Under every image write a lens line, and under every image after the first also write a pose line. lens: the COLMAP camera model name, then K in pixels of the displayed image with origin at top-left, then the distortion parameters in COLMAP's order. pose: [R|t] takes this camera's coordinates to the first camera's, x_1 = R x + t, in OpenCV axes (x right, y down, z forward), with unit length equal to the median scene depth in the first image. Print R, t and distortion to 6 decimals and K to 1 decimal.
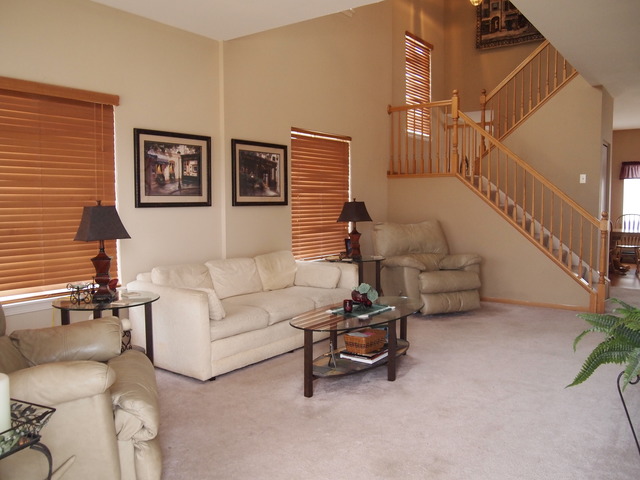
lens RADIAL K [[529.4, 0, 319.6], [0, 529.4, 239.3], [0, 0, 1]] dist [-0.070270, 0.011923]
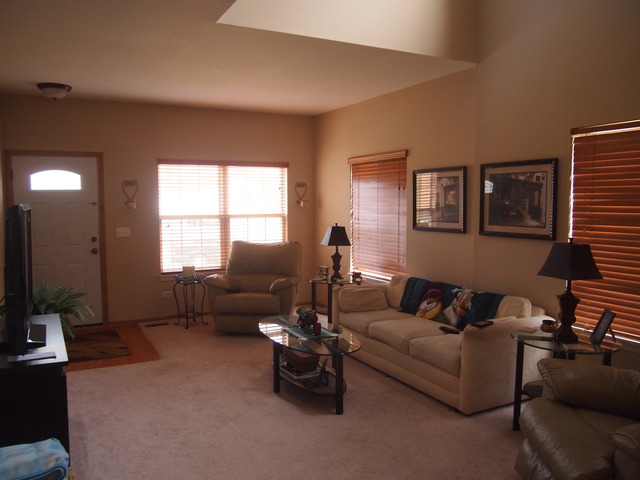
lens RADIAL K [[529.4, 0, 319.4], [0, 529.4, 239.9], [0, 0, 1]] dist [-0.070270, 0.011923]
pose [[-0.437858, 0.030810, -0.898516, 0.767930], [-0.104761, 0.990856, 0.085027, -0.099285], [0.892920, 0.131359, -0.430626, 1.099529]]
